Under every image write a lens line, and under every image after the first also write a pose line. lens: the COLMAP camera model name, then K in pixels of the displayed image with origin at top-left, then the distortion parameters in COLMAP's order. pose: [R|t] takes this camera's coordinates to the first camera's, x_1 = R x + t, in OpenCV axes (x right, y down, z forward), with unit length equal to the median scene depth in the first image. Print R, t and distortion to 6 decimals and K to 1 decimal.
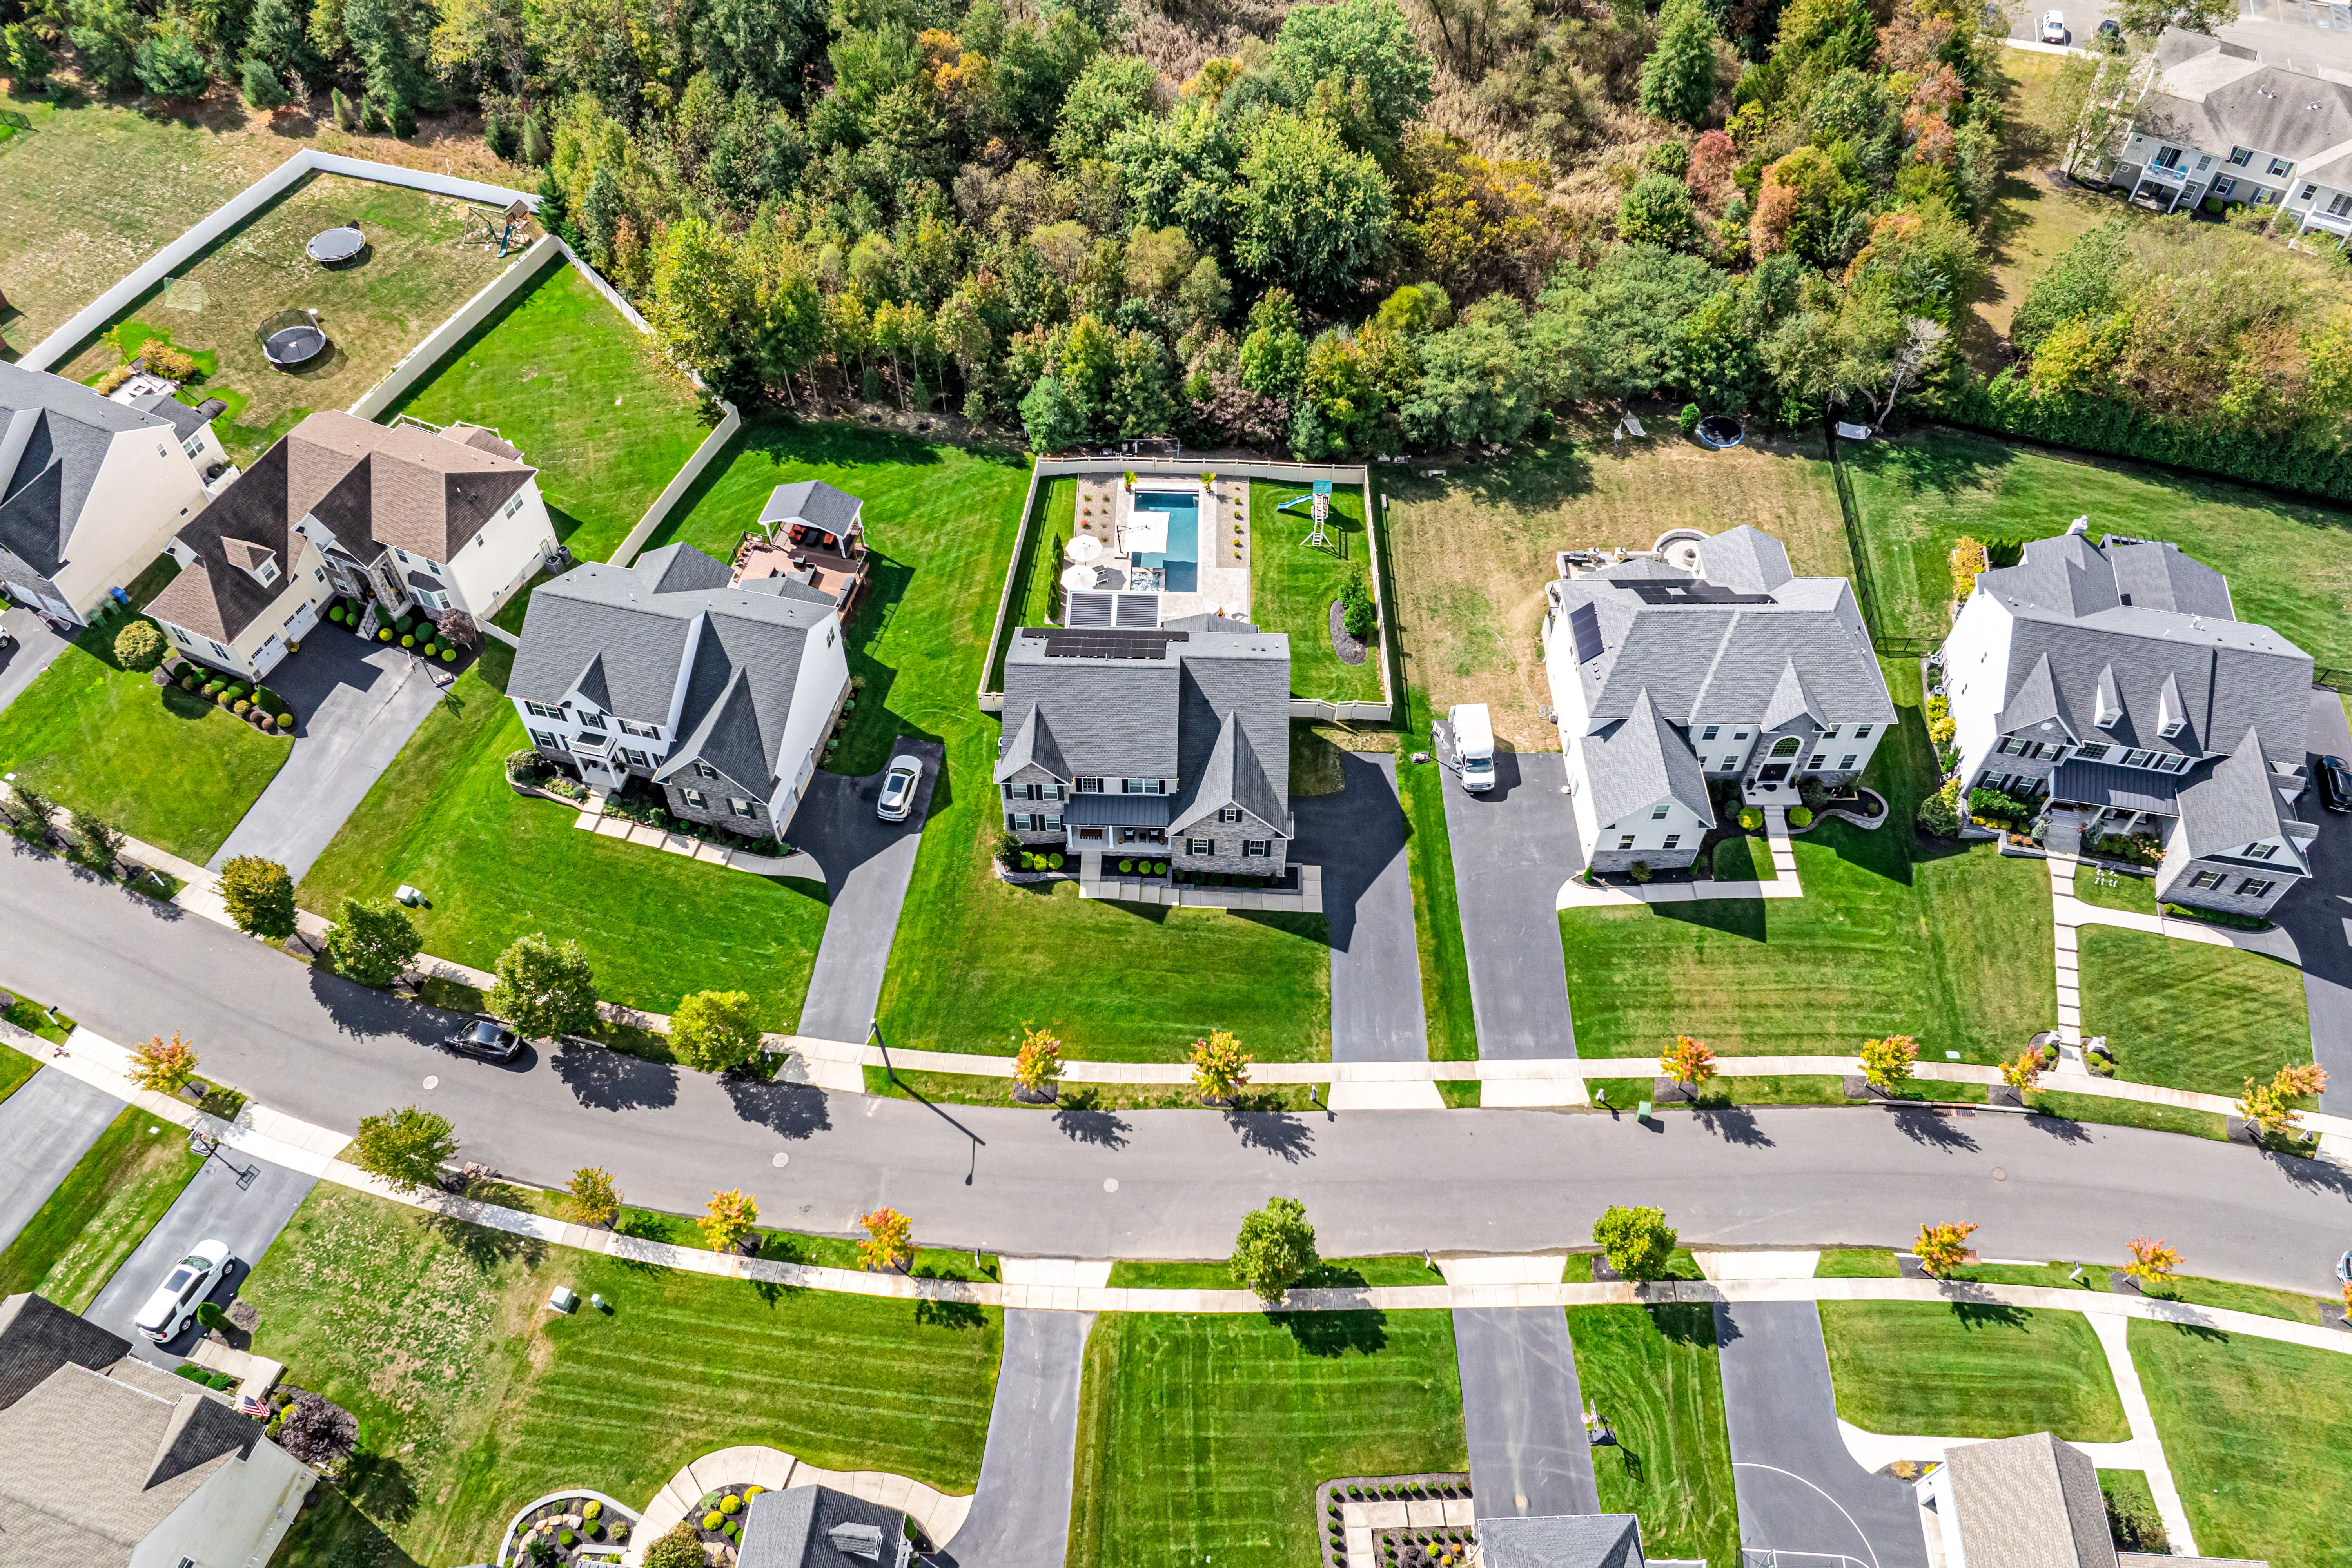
lens RADIAL K [[1640.8, 0, 1176.5], [0, 1640.8, 795.7], [0, 0, 1]] dist [-0.052679, 0.016539]
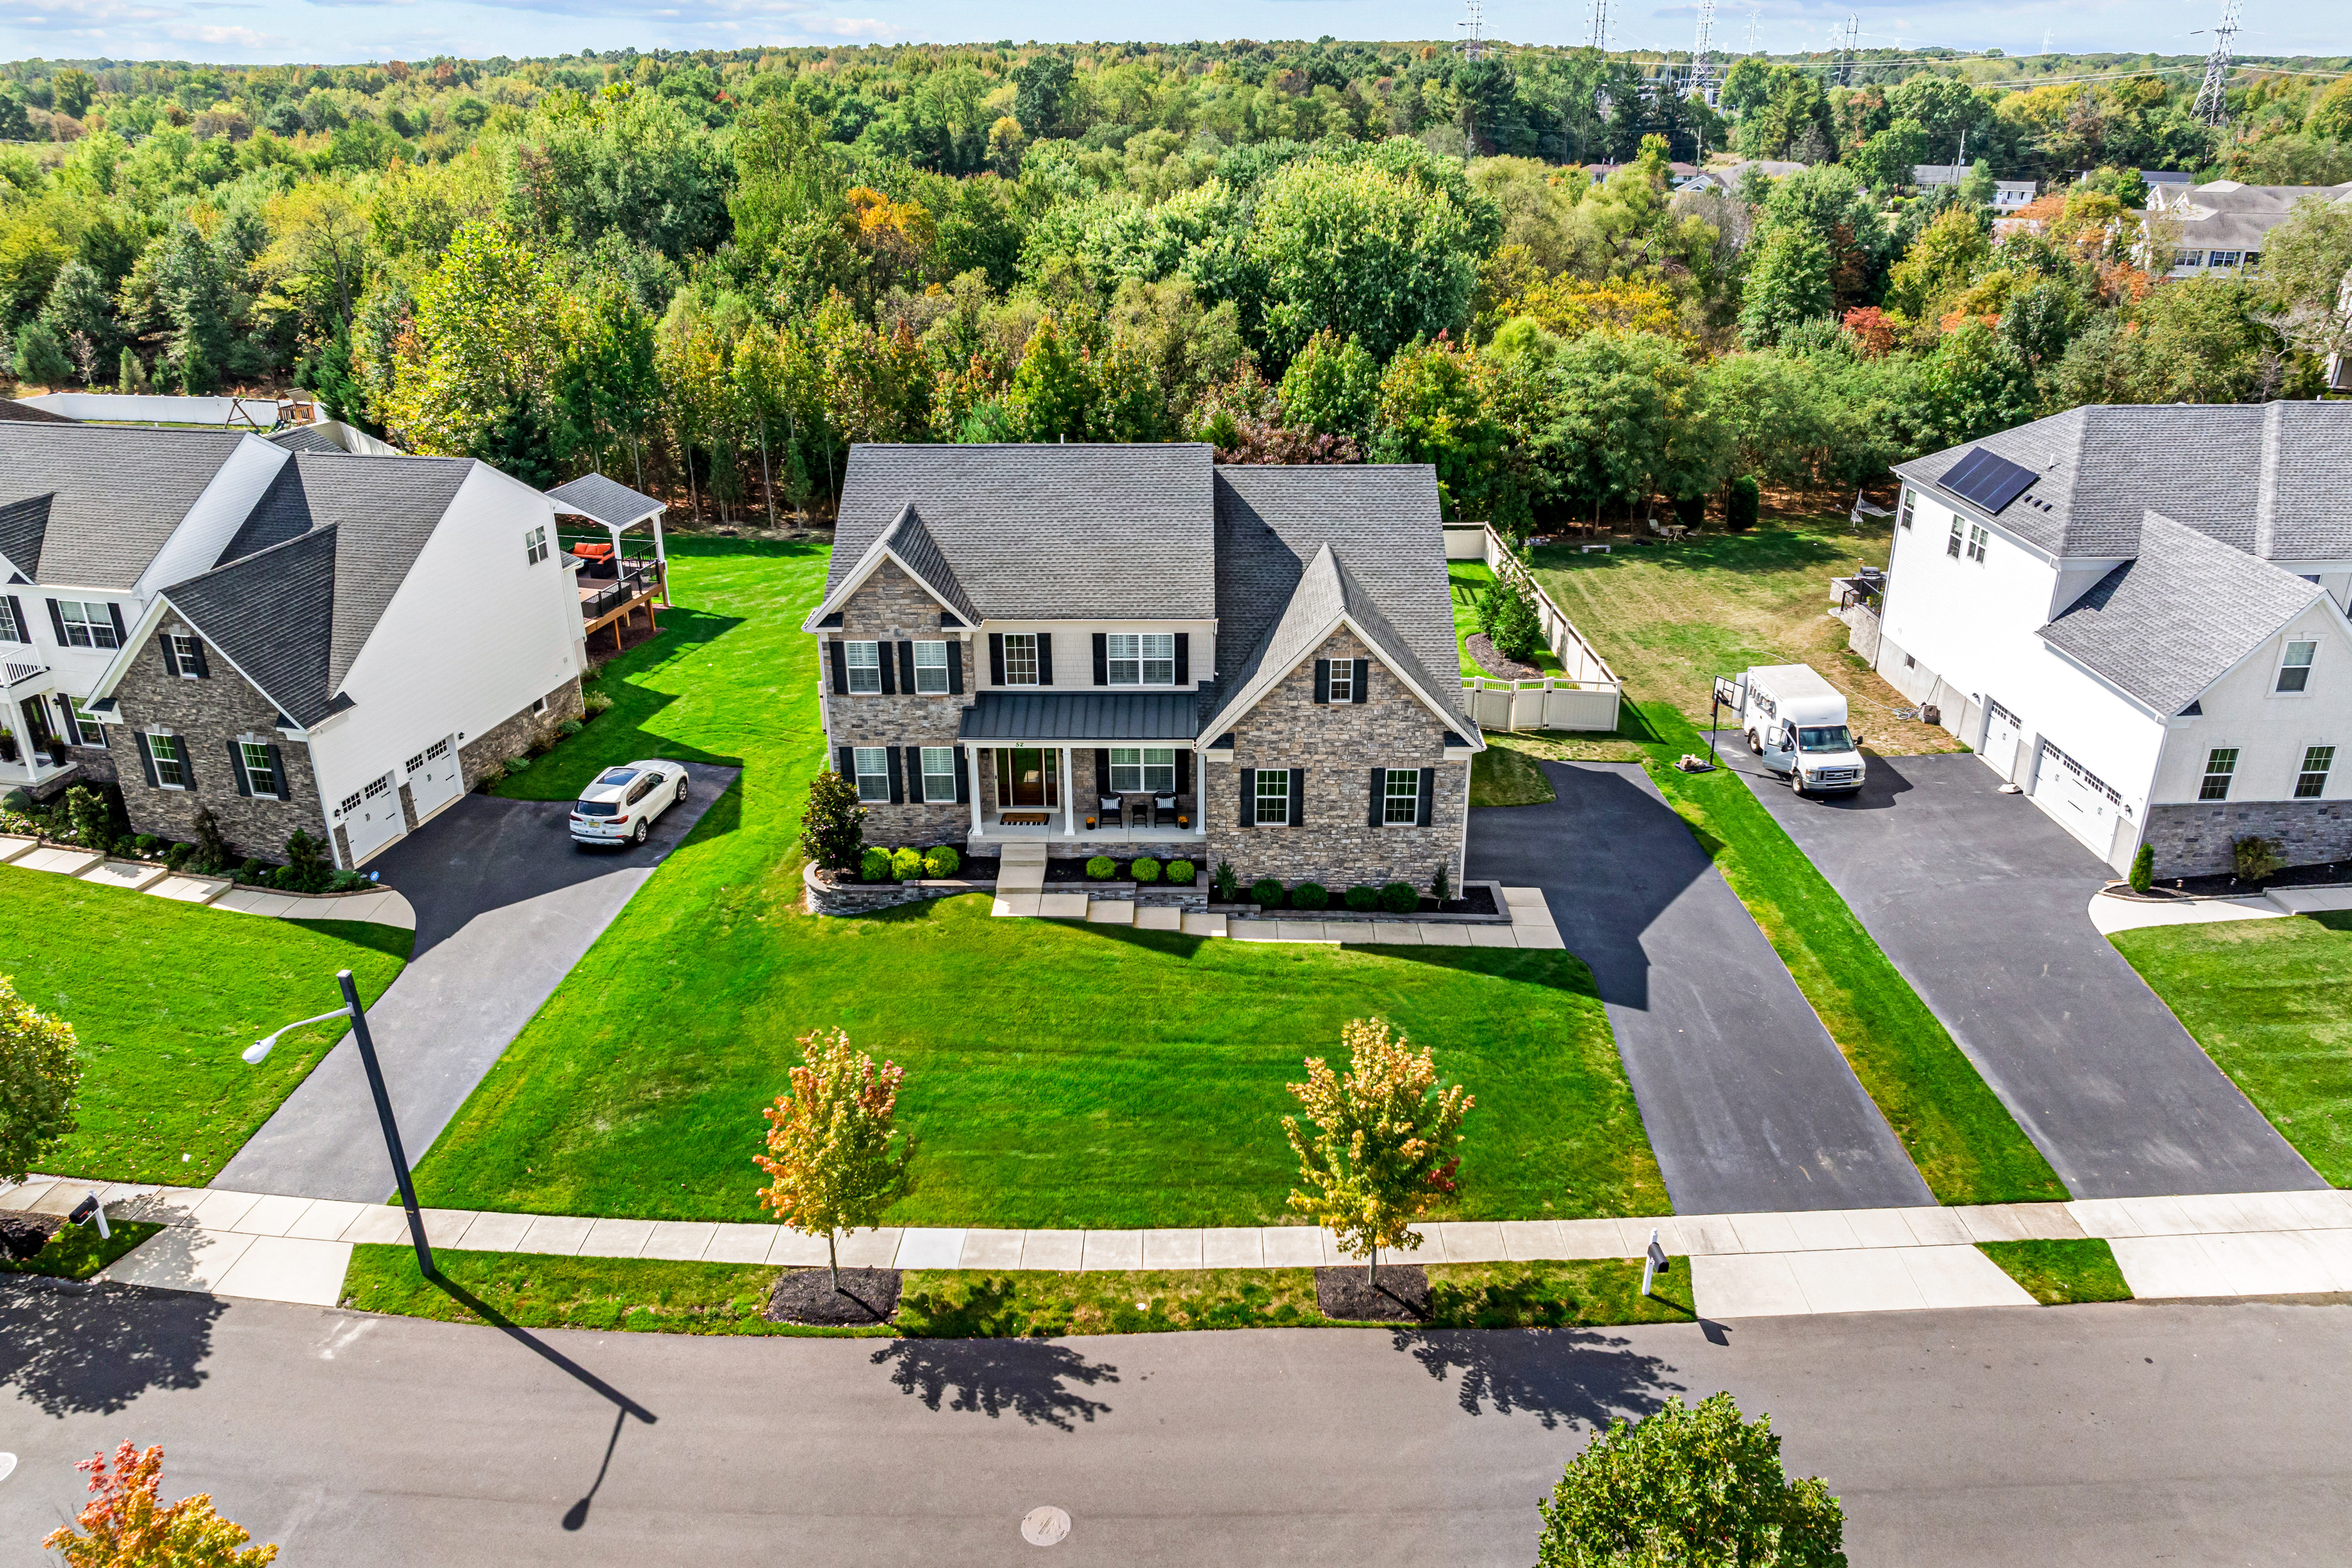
lens RADIAL K [[1640.8, 0, 1177.1], [0, 1640.8, 803.8], [0, 0, 1]] dist [-0.052679, 0.016539]
pose [[0.999754, -0.019602, 0.010366, -0.015007], [0.022170, 0.875337, -0.483005, 0.238159], [0.000394, 0.483116, 0.875556, 0.606635]]
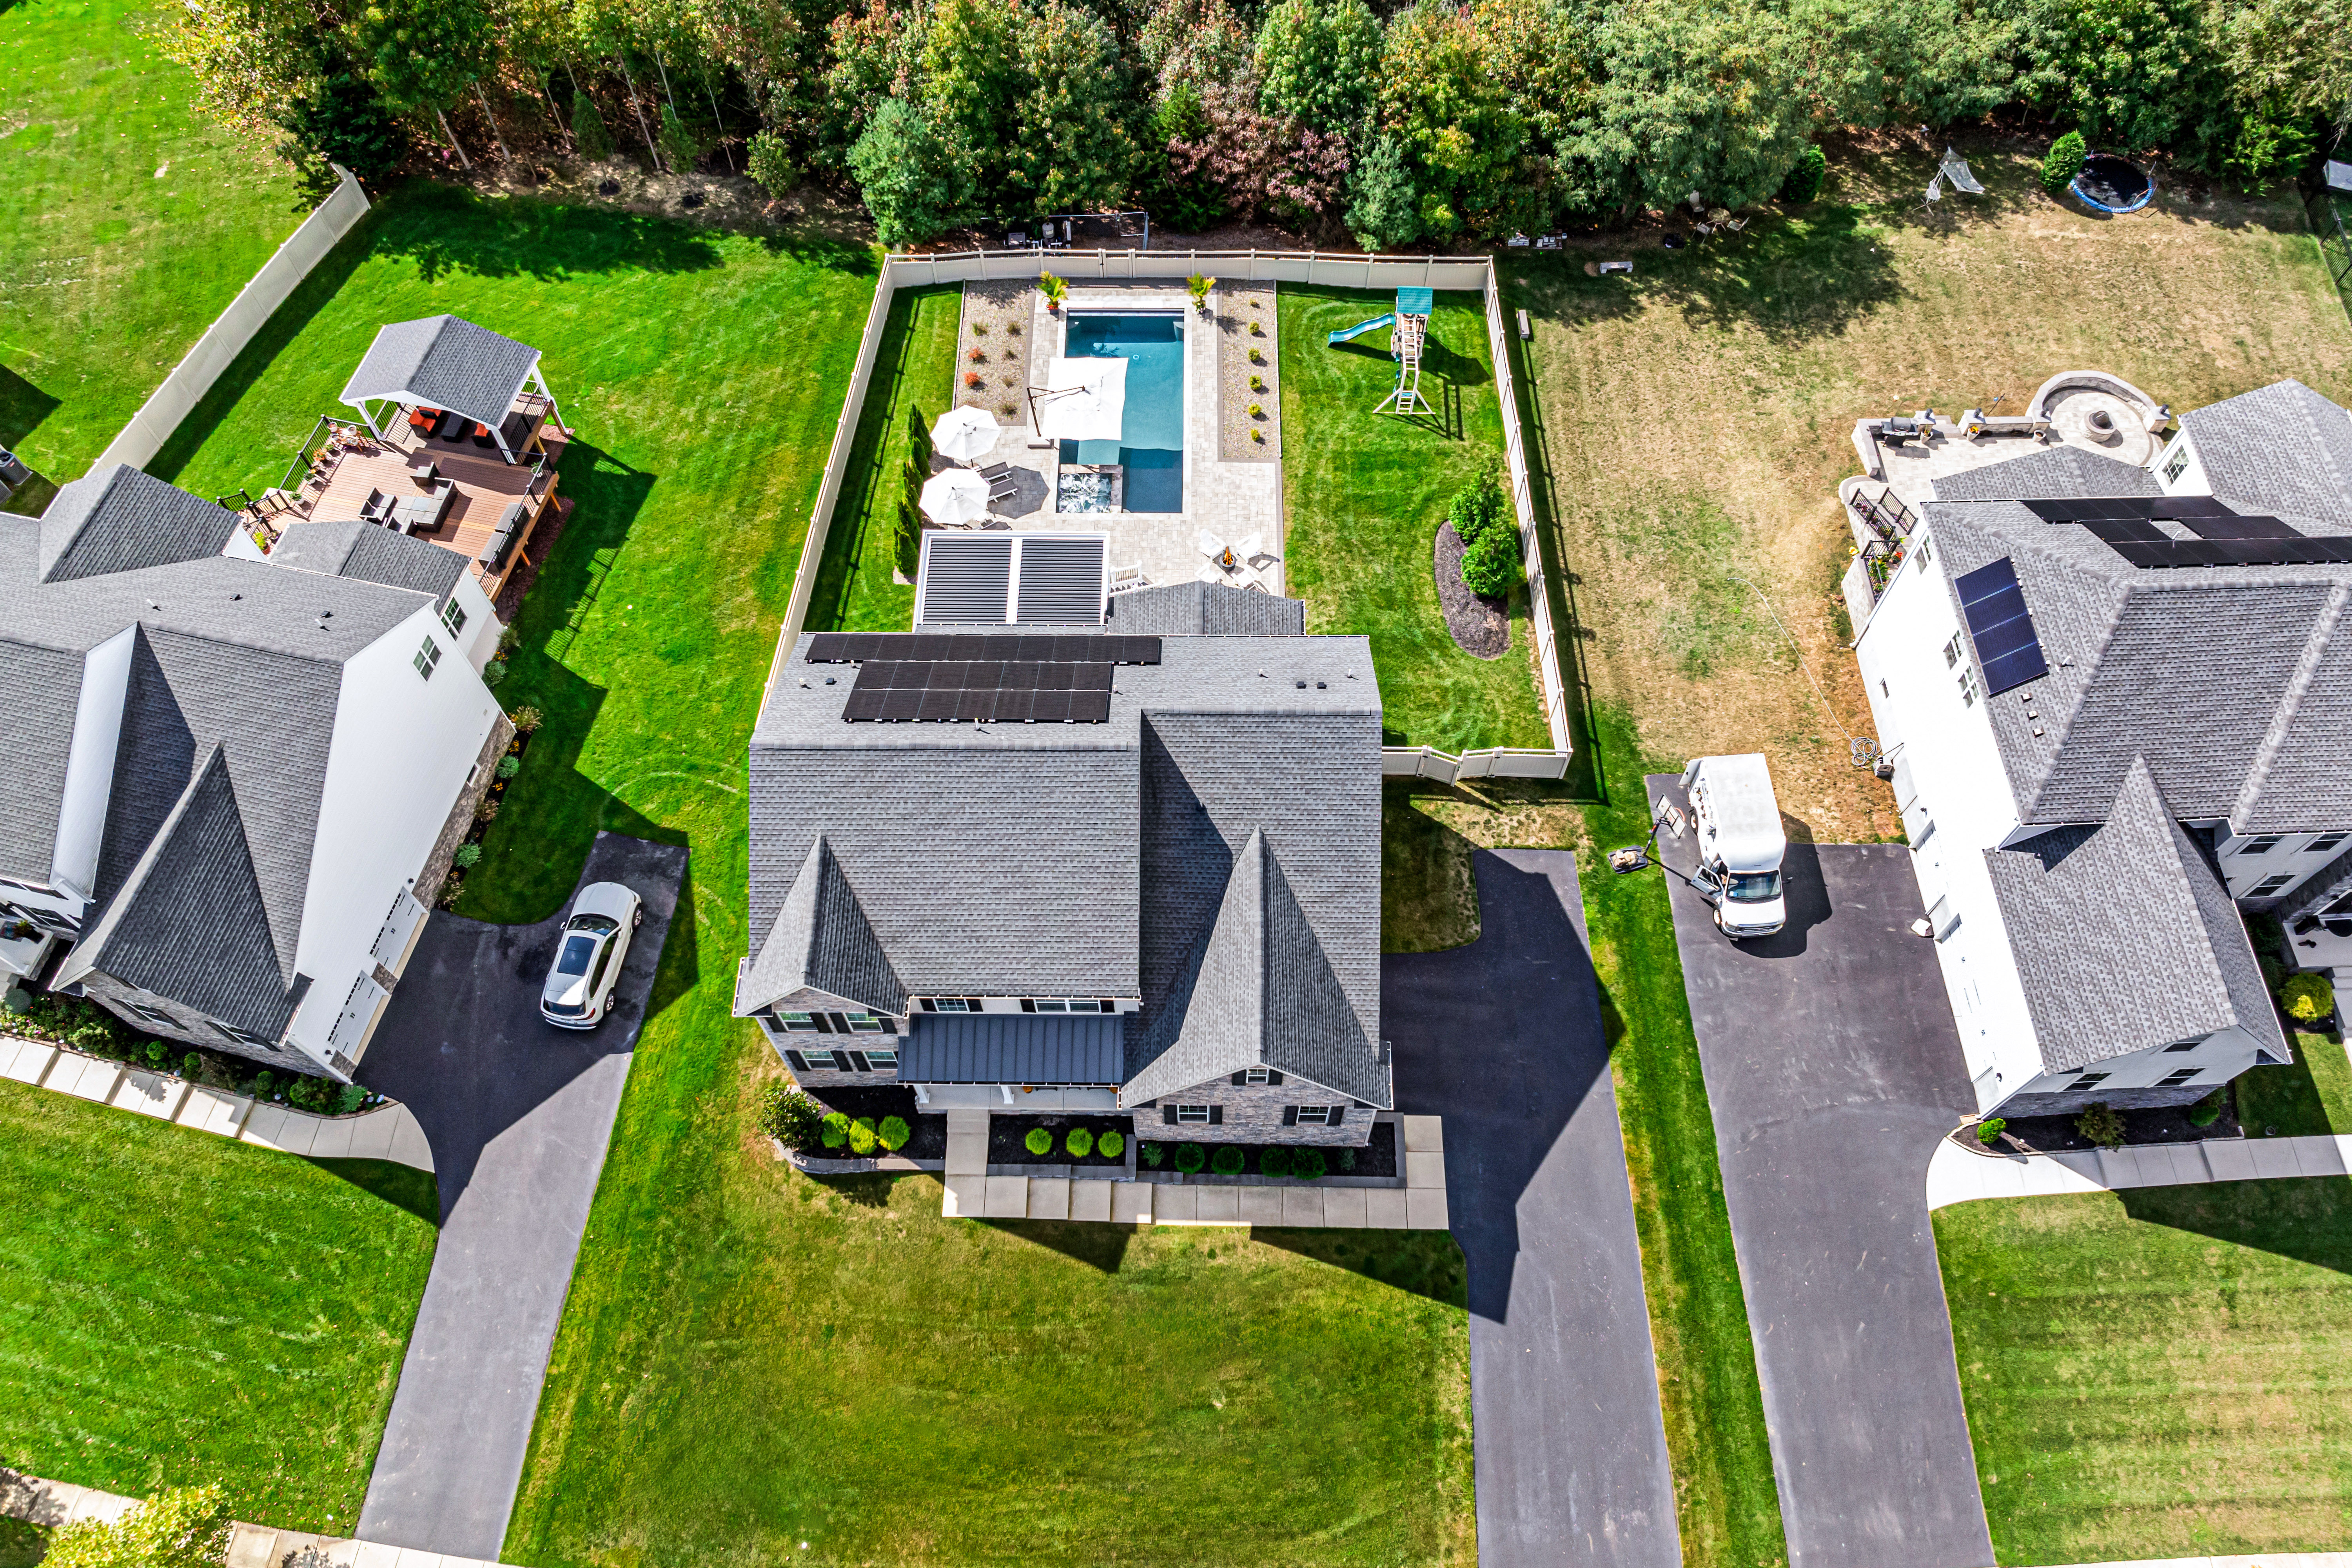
lens RADIAL K [[1640.8, 0, 1178.9], [0, 1640.8, 788.3], [0, 0, 1]] dist [-0.052679, 0.016539]
pose [[0.999794, -0.019200, -0.006570, 0.015066], [0.019896, 0.991178, 0.131035, -0.121139], [0.003996, -0.131139, 0.991356, 0.534723]]
